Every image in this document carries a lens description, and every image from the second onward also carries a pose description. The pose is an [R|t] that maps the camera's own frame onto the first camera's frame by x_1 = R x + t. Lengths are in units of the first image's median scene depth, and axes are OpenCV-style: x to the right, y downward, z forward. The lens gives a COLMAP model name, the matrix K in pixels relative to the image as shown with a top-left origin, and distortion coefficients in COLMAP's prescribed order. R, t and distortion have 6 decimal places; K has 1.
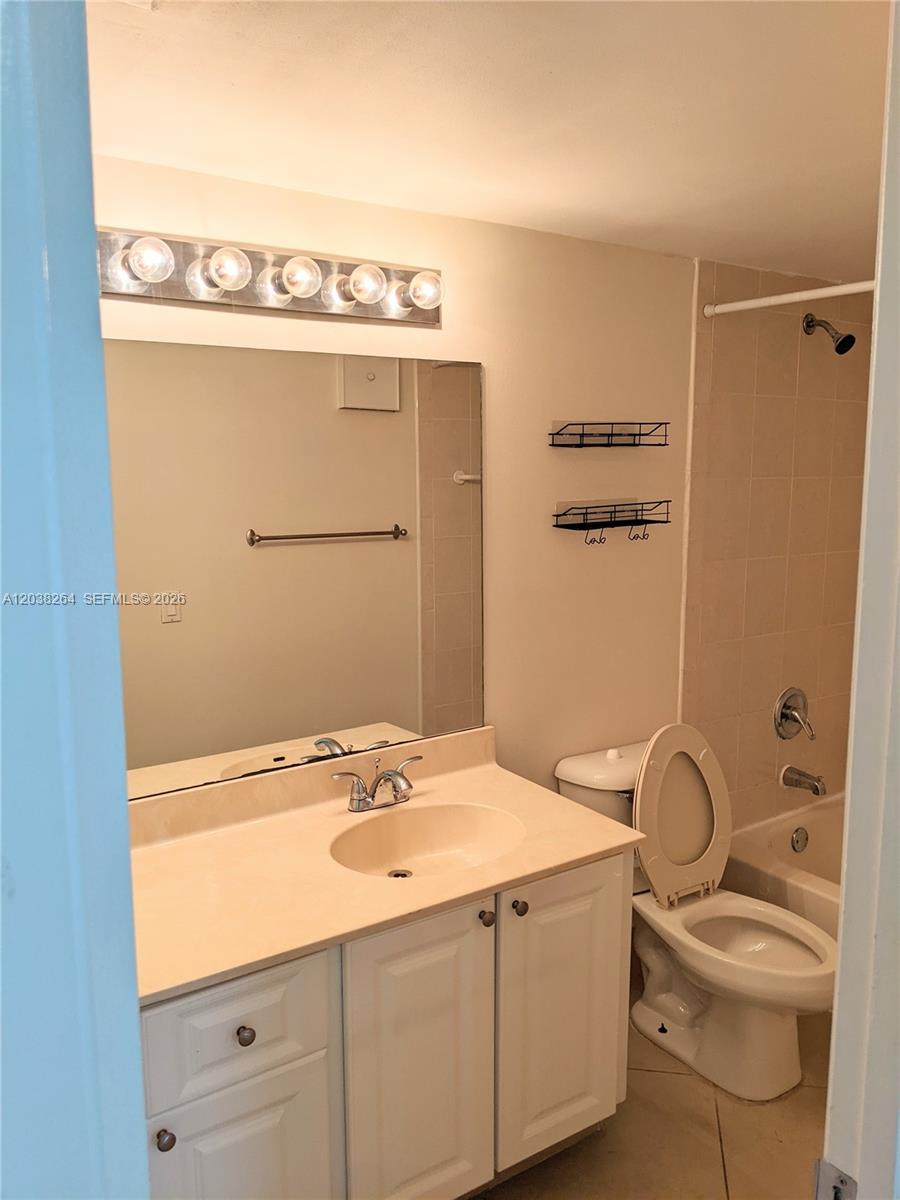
lens RADIAL K [[941.6, 0, 450.0], [0, 941.6, 600.0], [0, 0, 1]] dist [0.106284, -0.210543]
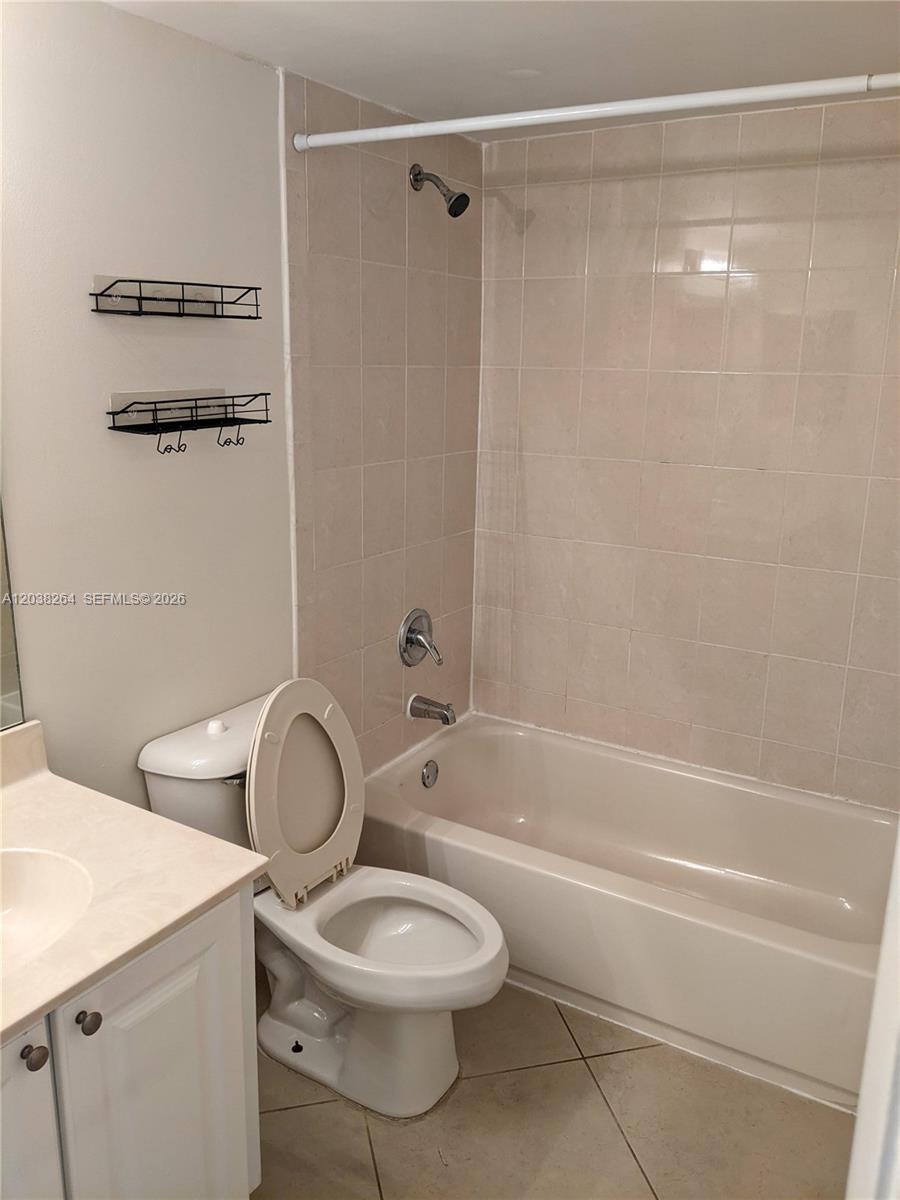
lens RADIAL K [[966.7, 0, 470.2], [0, 966.7, 599.9], [0, 0, 1]] dist [0.067204, -0.131265]
pose [[0.905454, -0.084426, 0.415964, 0.039057], [0.035971, 0.991756, 0.122992, -0.030101], [-0.422918, -0.096401, 0.901026, 0.207730]]
